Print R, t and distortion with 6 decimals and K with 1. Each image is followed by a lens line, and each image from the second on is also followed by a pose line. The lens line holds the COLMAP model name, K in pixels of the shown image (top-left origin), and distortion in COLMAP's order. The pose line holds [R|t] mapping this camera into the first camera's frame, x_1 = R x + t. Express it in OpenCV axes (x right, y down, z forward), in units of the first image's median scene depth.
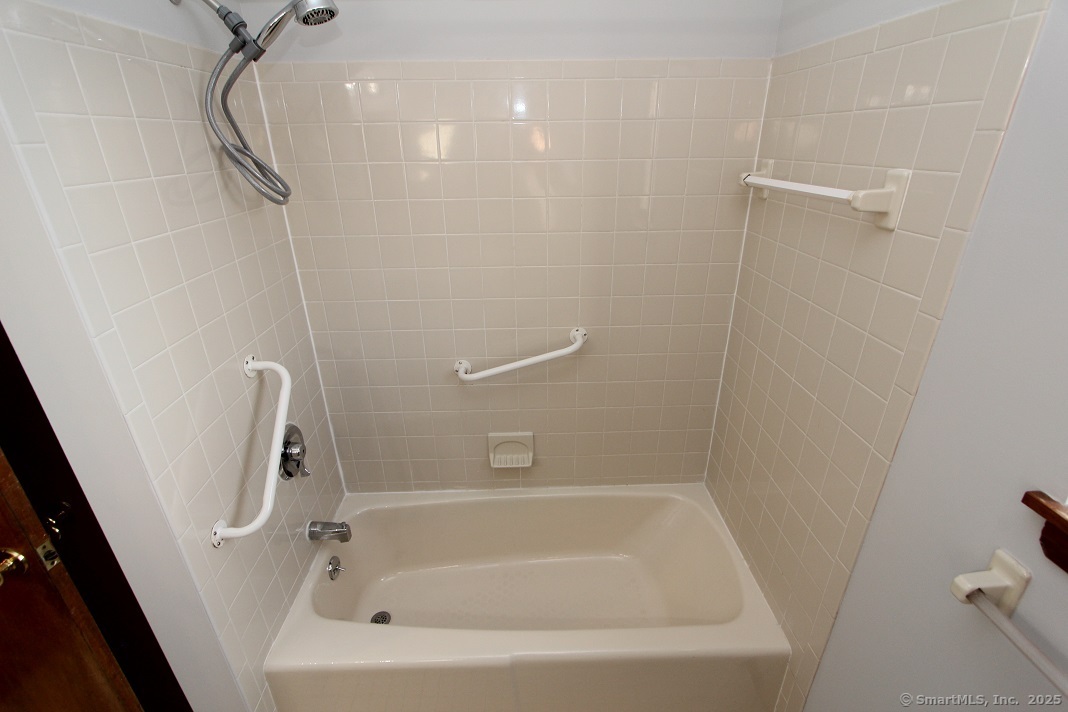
lens RADIAL K [[491.1, 0, 534.7], [0, 491.1, 358.4], [0, 0, 1]] dist [-0.014584, 0.001553]
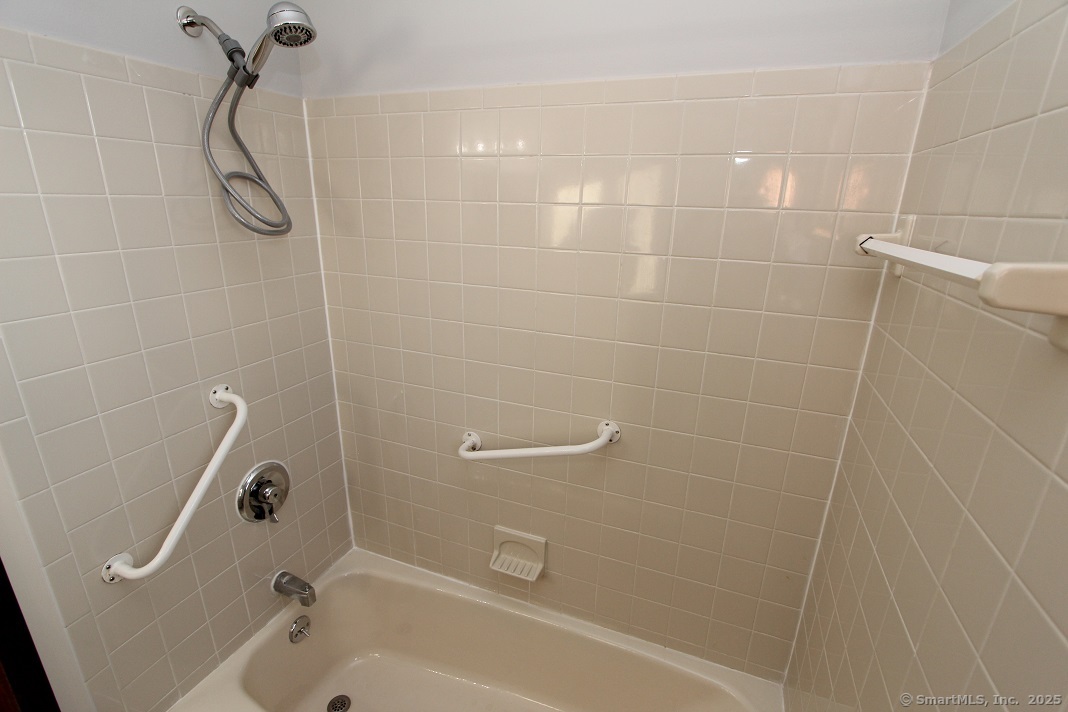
lens RADIAL K [[491.1, 0, 532.9], [0, 491.1, 360.2], [0, 0, 1]] dist [-0.014584, 0.001553]
pose [[0.919455, 0.151392, -0.362882, 0.264688], [-0.190948, 0.978691, -0.075513, -0.081934], [0.343717, 0.138722, 0.928771, 0.262184]]
